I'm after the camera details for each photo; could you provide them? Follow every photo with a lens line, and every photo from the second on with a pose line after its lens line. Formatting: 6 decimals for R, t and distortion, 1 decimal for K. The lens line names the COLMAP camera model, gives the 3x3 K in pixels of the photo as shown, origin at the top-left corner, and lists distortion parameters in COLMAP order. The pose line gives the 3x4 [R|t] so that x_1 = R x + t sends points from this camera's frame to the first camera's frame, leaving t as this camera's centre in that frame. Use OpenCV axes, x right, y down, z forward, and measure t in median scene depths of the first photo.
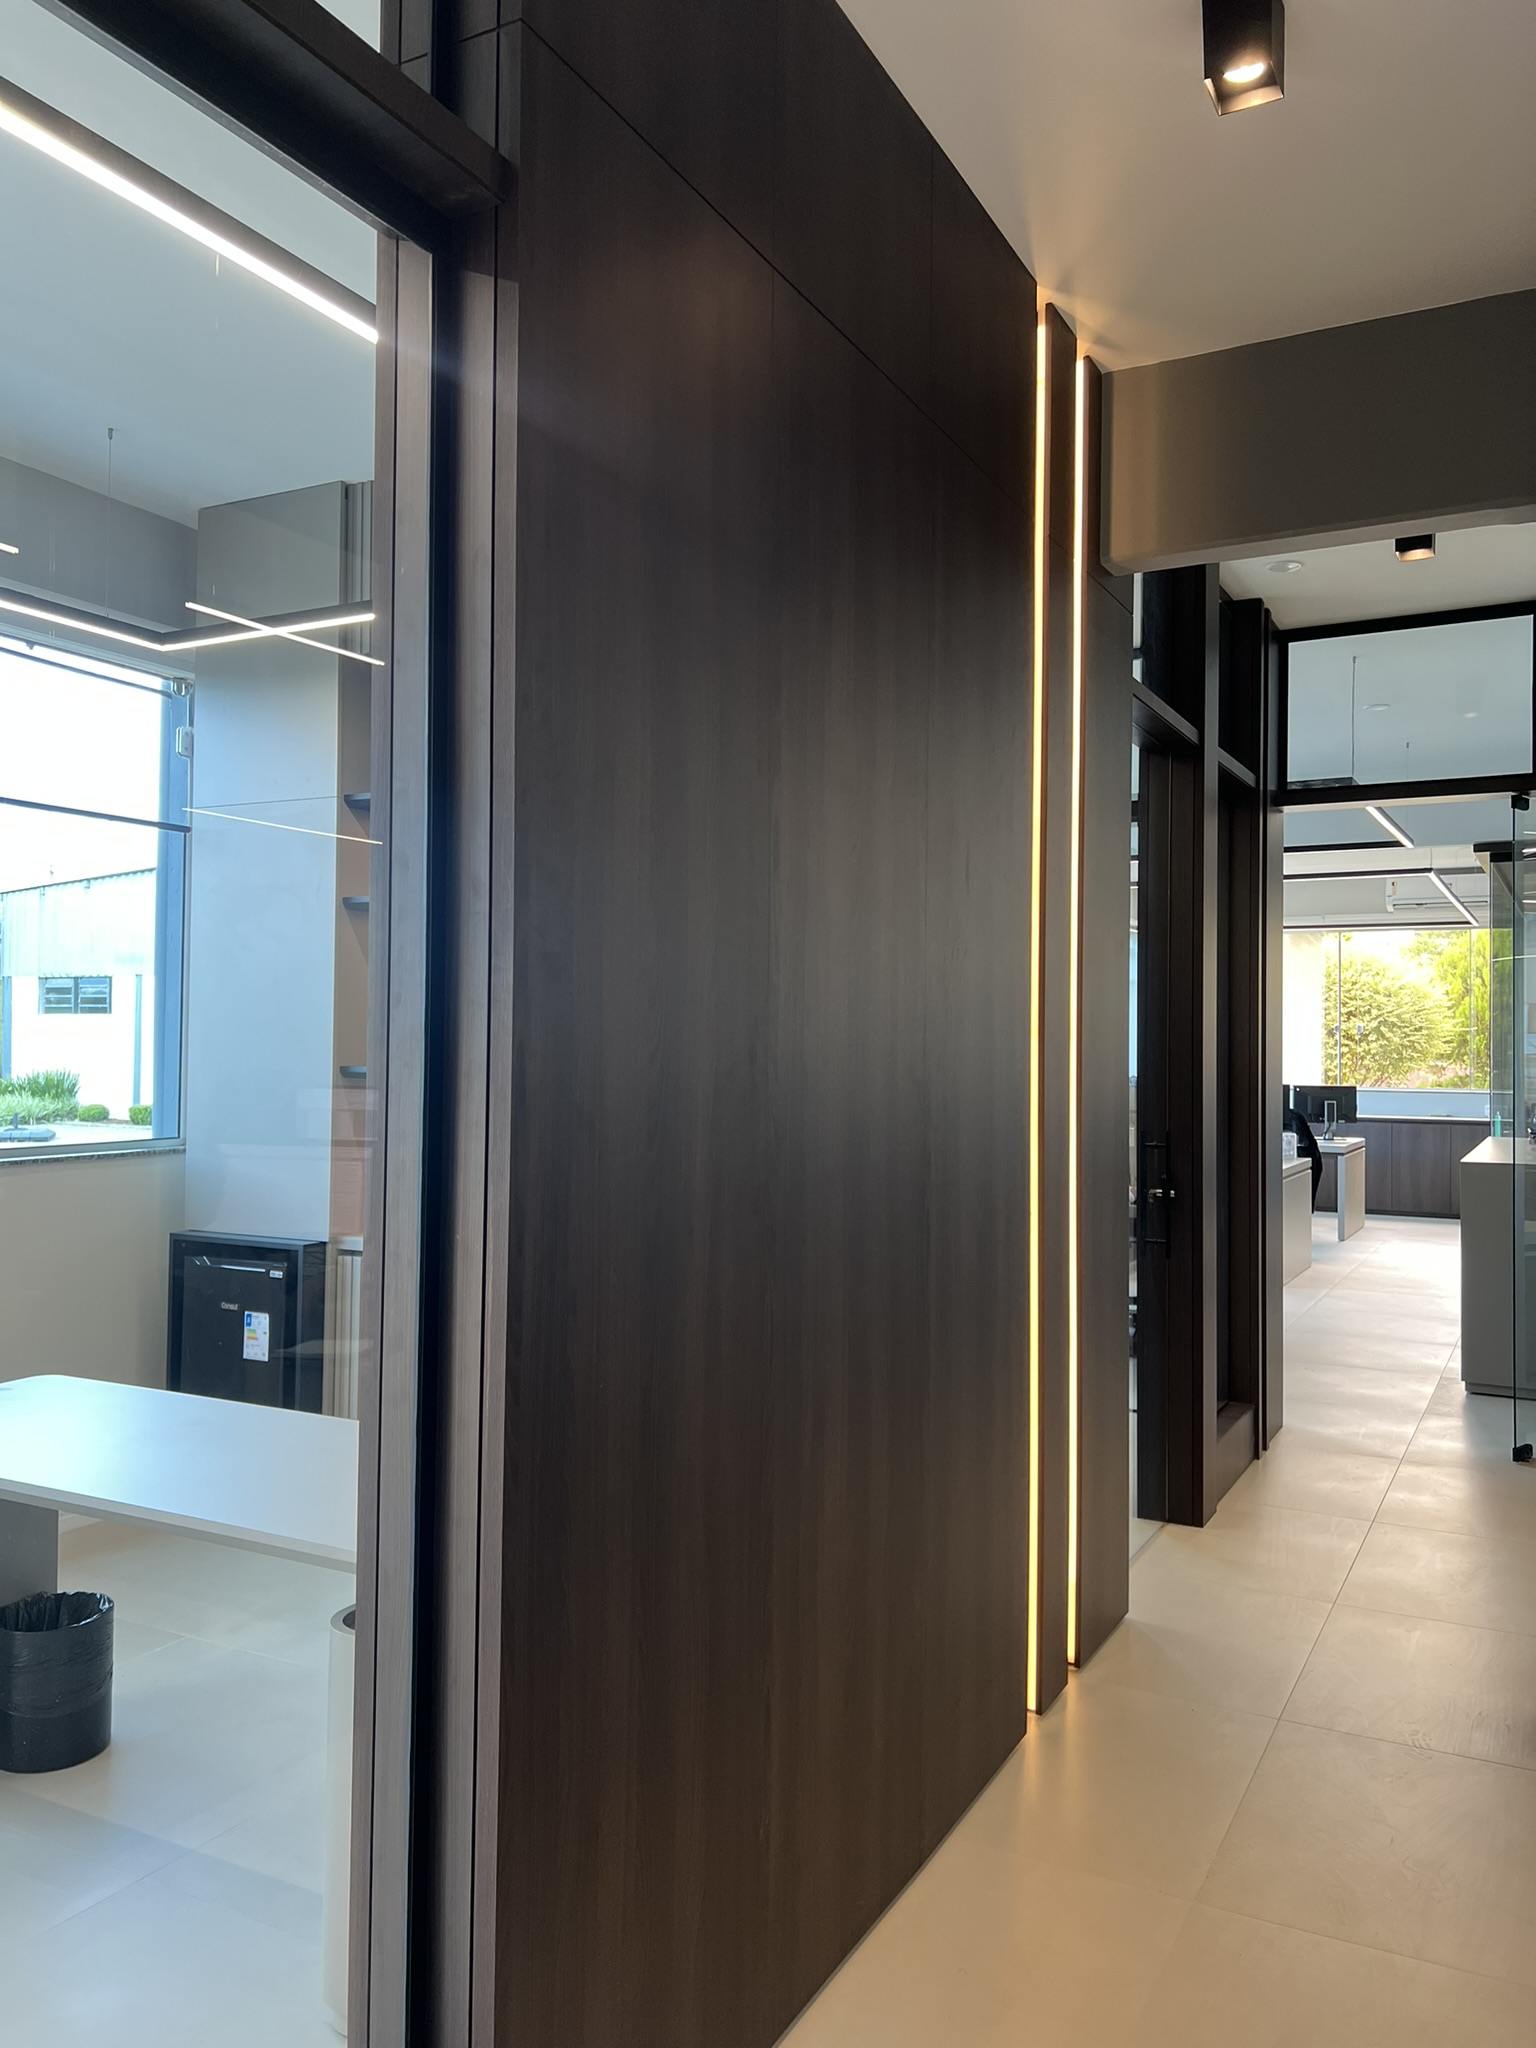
lens RADIAL K [[1527.3, 0, 768.0], [0, 1527.3, 1024.0], [0, 0, 1]] dist [0.047862, 0.000397]
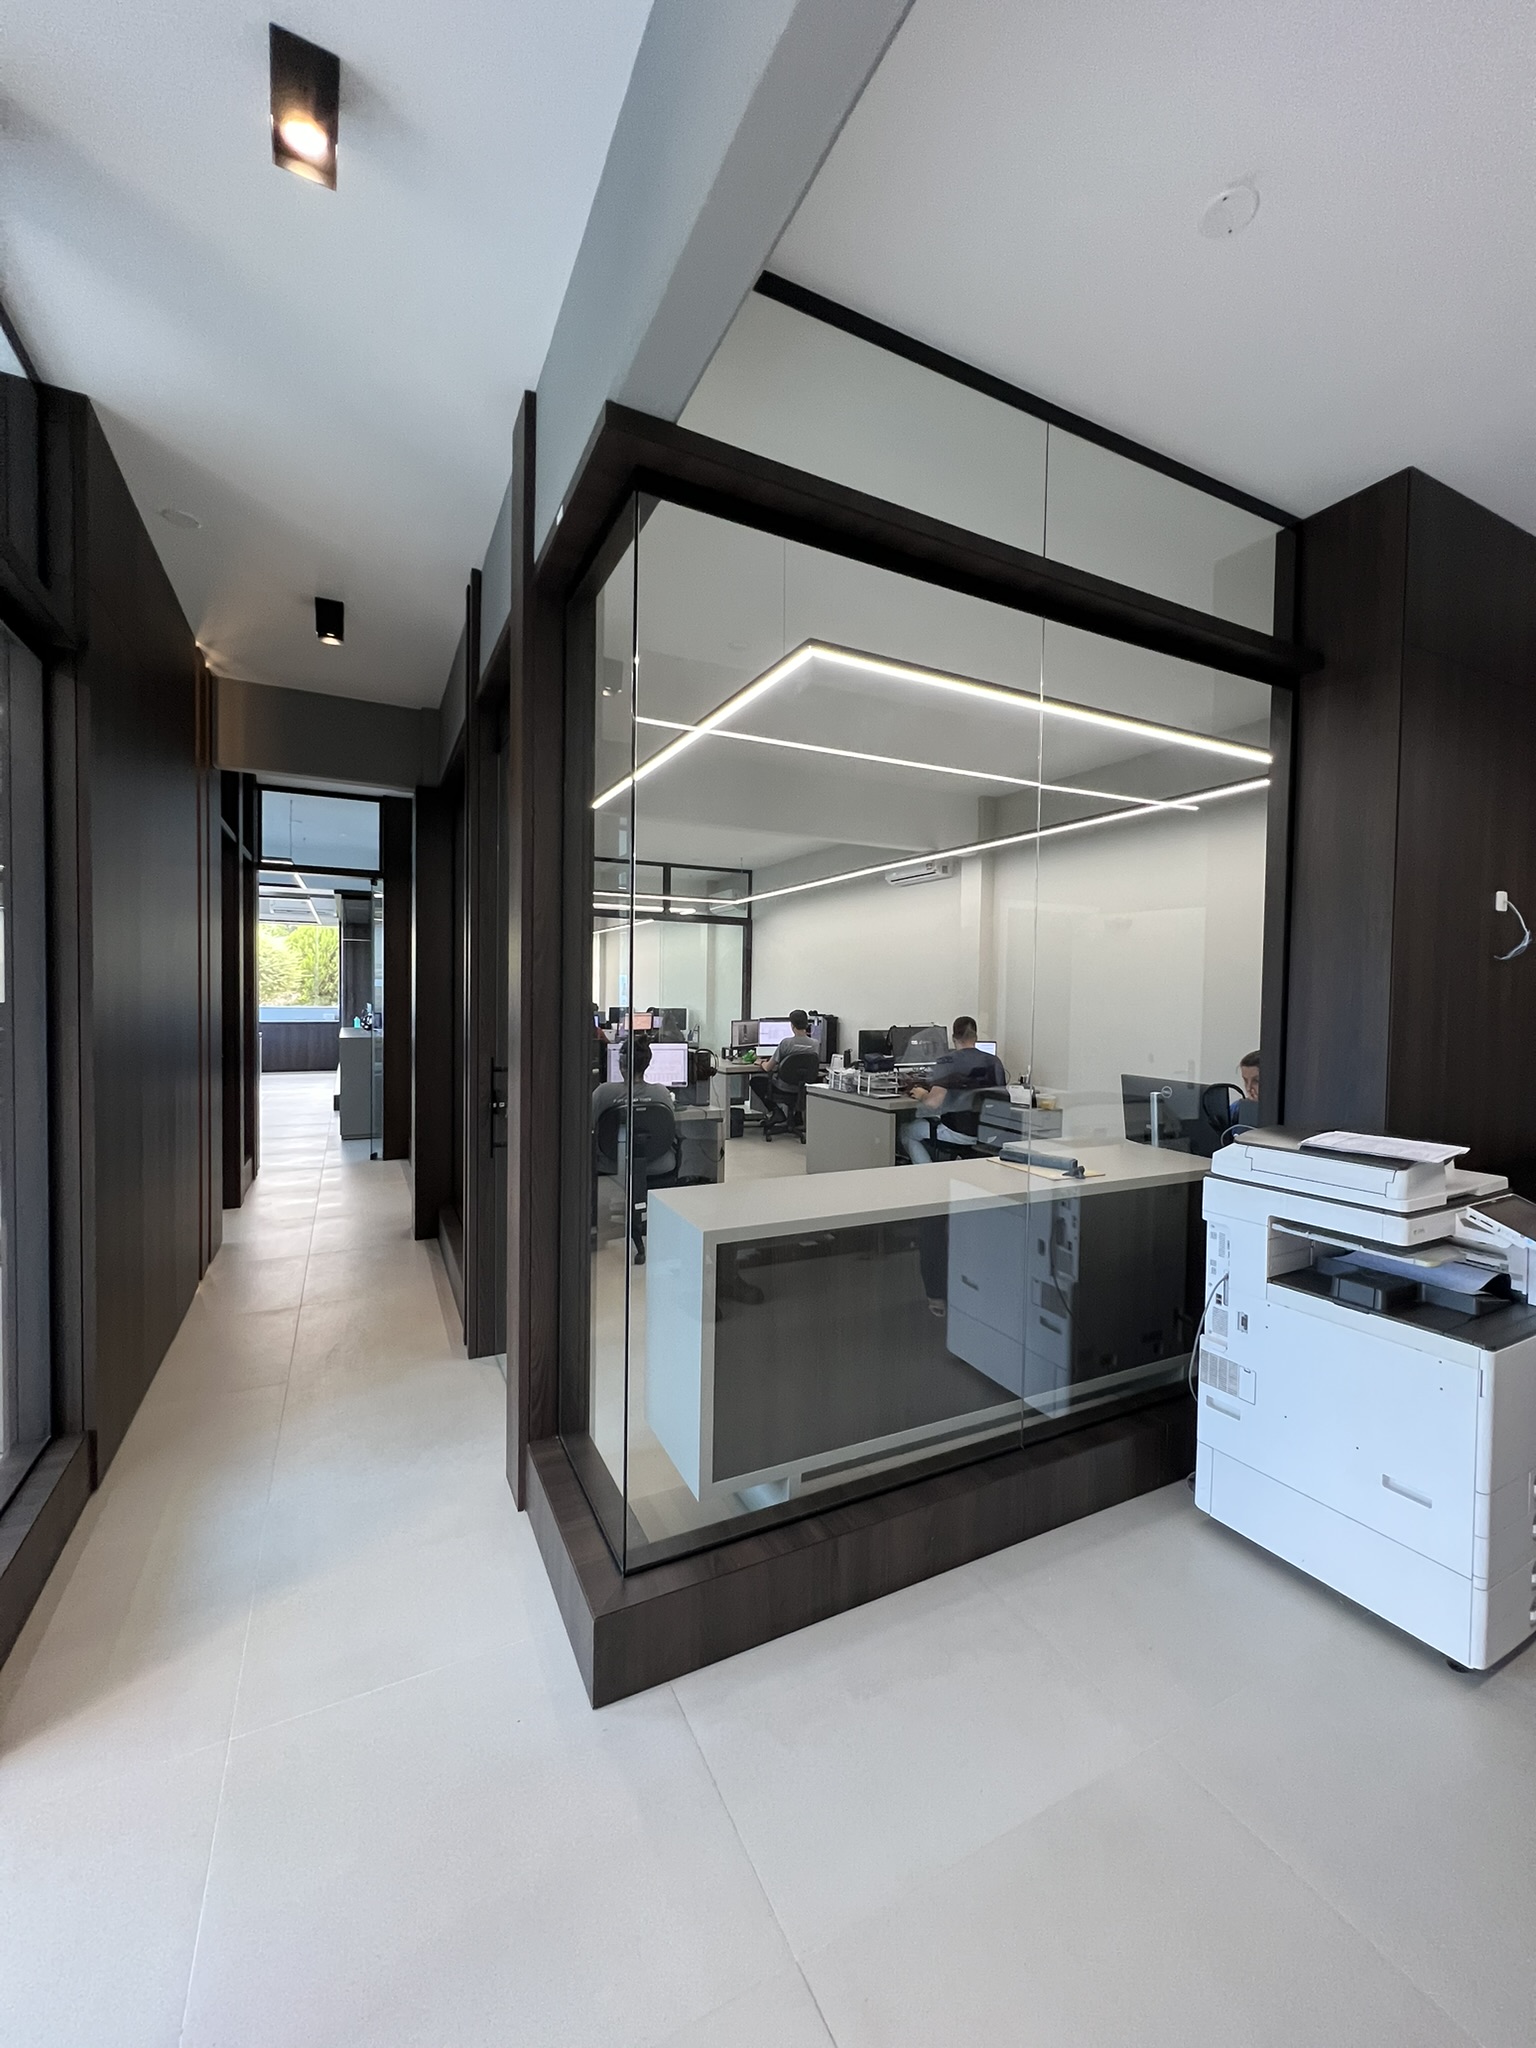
lens RADIAL K [[829.9, 0, 768.0], [0, 829.9, 1024.0], [0, 0, 1]] dist [-0.000580, -0.000028]
pose [[0.577556, -0.031155, 0.815756, -0.178379], [-0.019898, 0.998437, 0.052219, -0.004592], [-0.816109, -0.046391, 0.576033, -0.201152]]
